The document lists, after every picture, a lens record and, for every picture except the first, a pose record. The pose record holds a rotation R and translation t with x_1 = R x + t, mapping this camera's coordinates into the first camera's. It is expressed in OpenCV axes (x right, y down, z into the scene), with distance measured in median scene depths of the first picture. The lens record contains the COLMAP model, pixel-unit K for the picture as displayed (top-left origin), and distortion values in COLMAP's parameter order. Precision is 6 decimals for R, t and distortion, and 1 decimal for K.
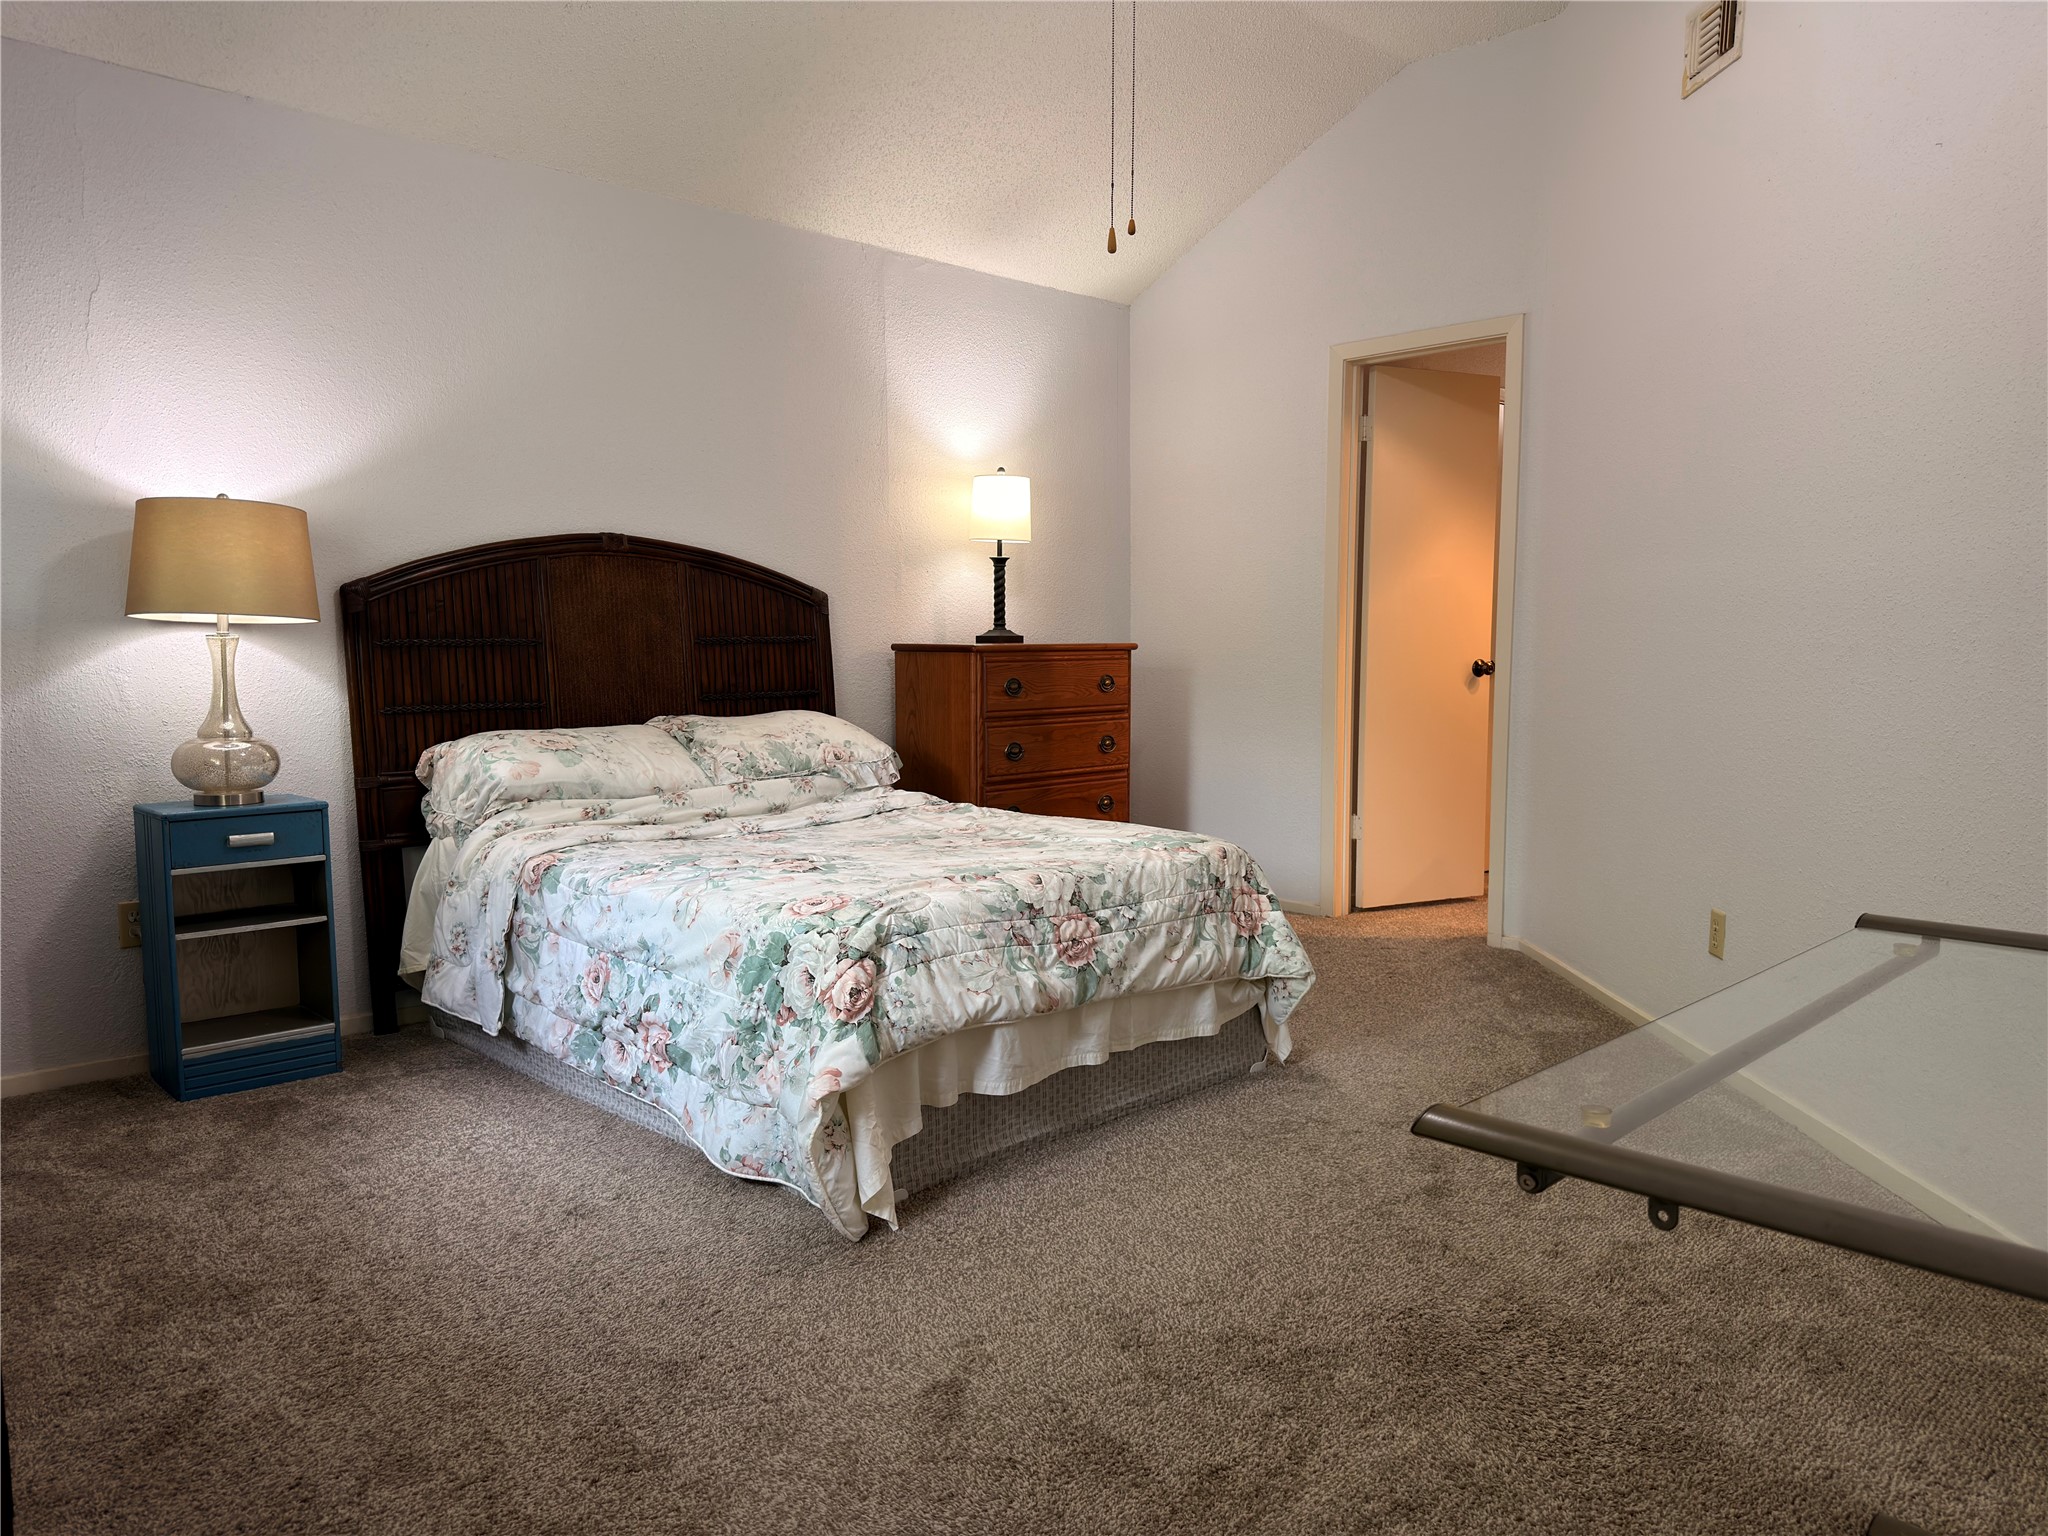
lens RADIAL K [[1450.9, 0, 1025.6], [0, 1450.9, 786.7], [0, 0, 1]] dist [0.146434, -0.228738]
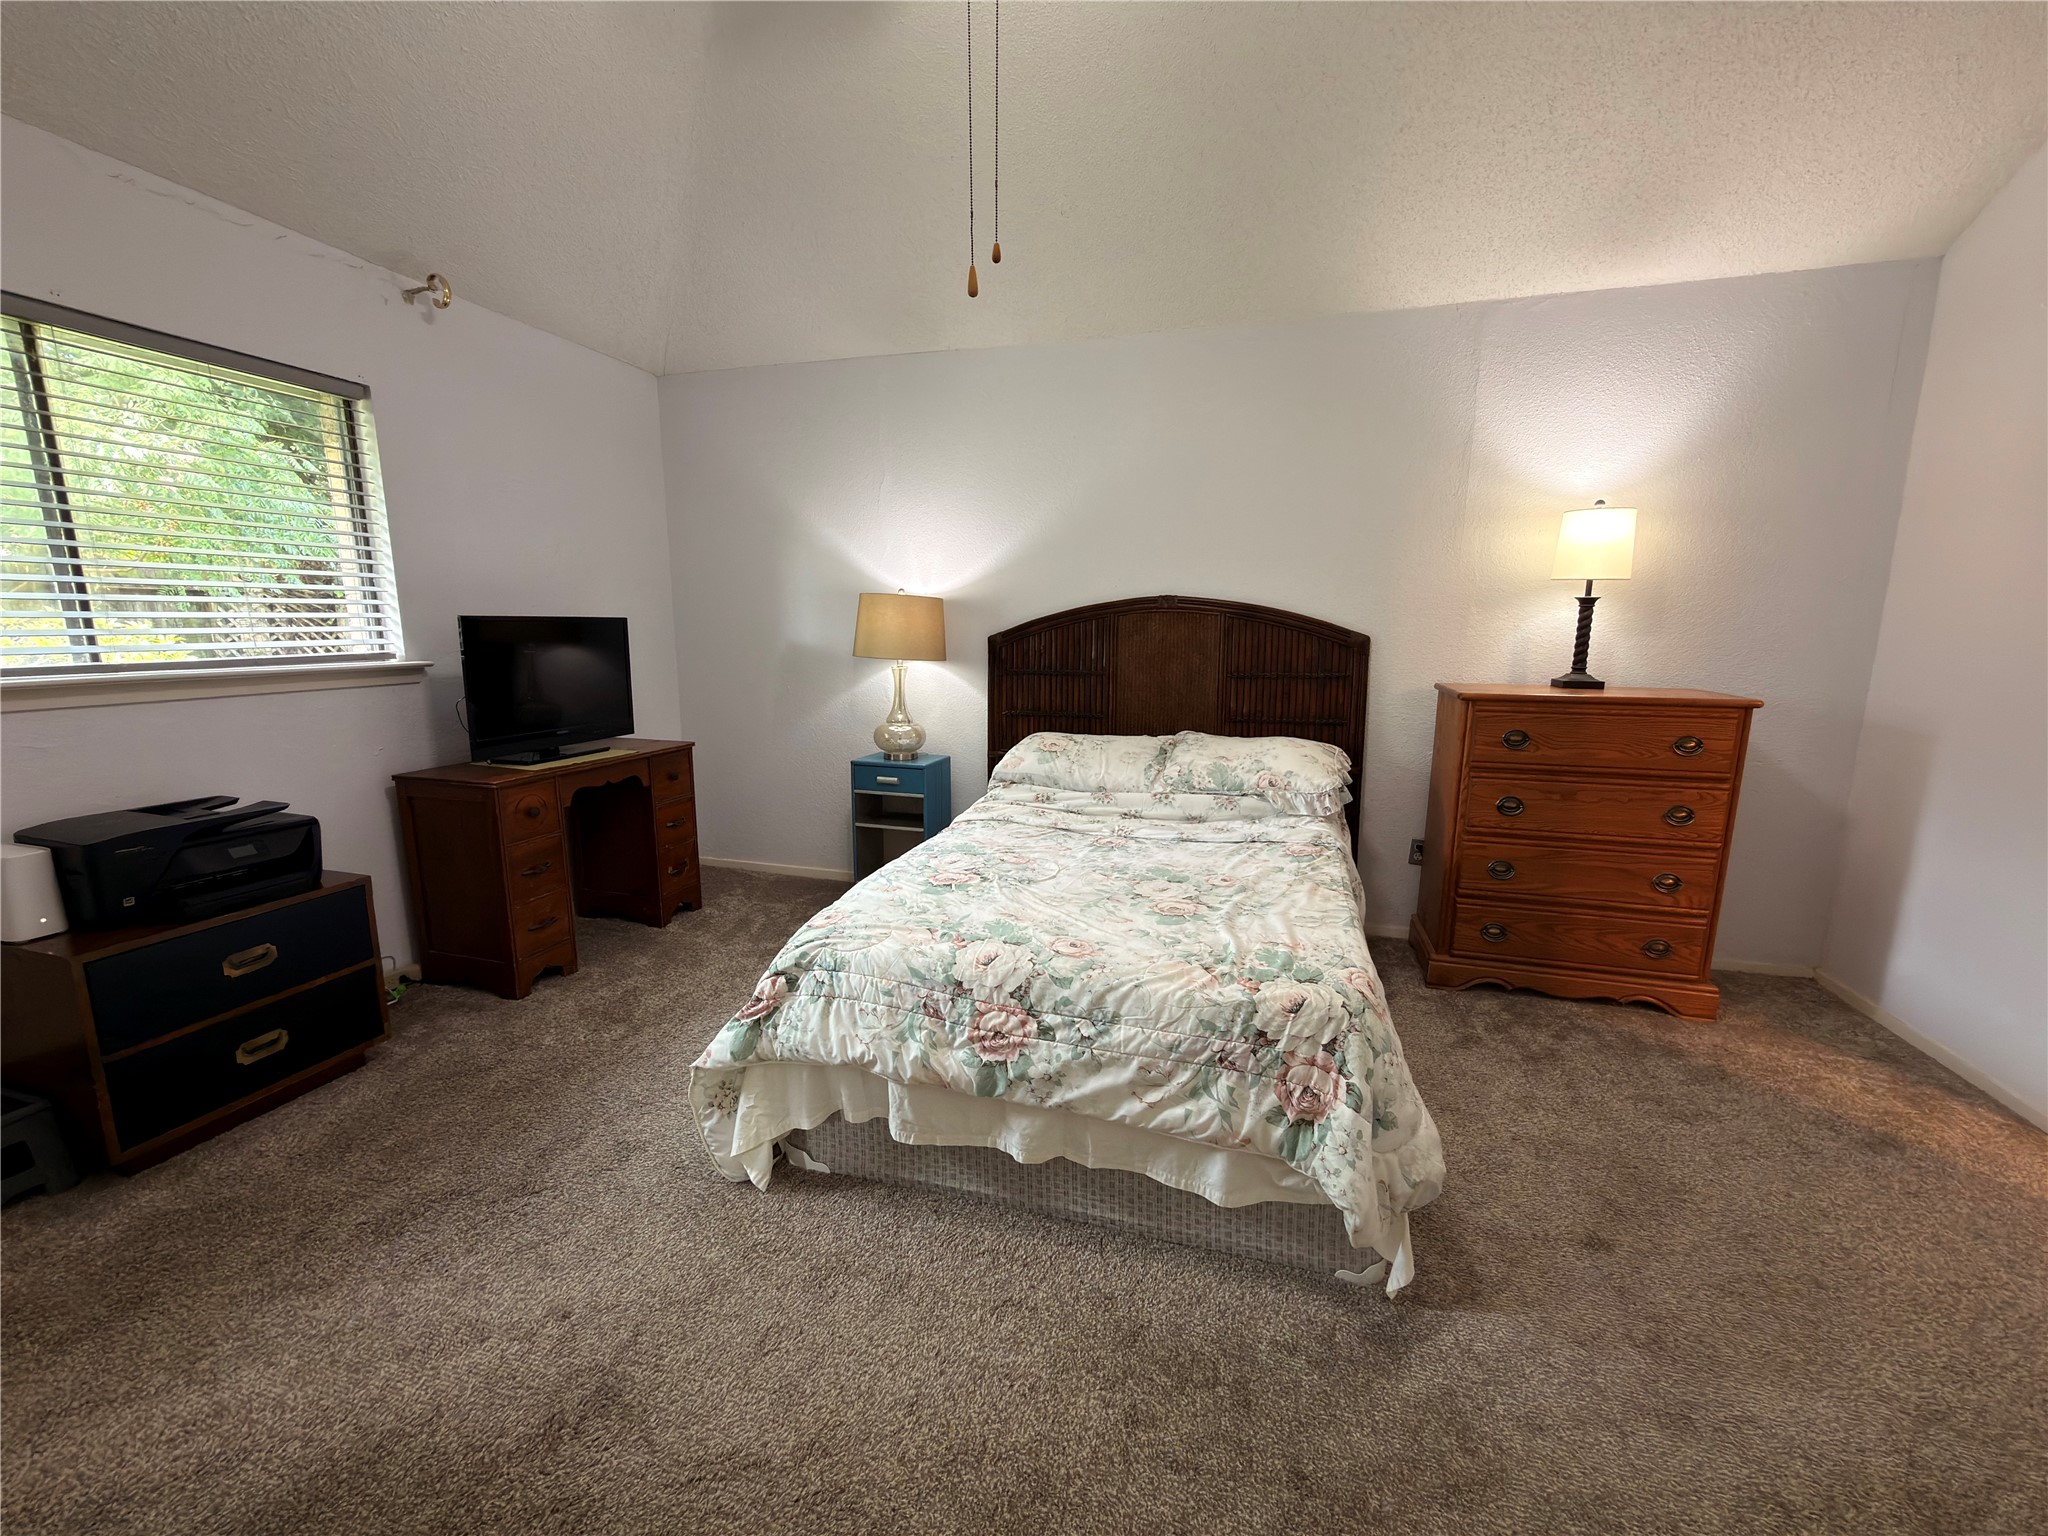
lens RADIAL K [[820.1, 0, 1024.0], [0, 820.1, 768.0], [0, 0, 1]] dist [-0.000279, -0.000038]
pose [[0.480236, 0.159516, -0.862513, 0.441716], [-0.094376, 0.987013, 0.129994, -0.130244], [0.872048, 0.018972, 0.489053, 0.665150]]
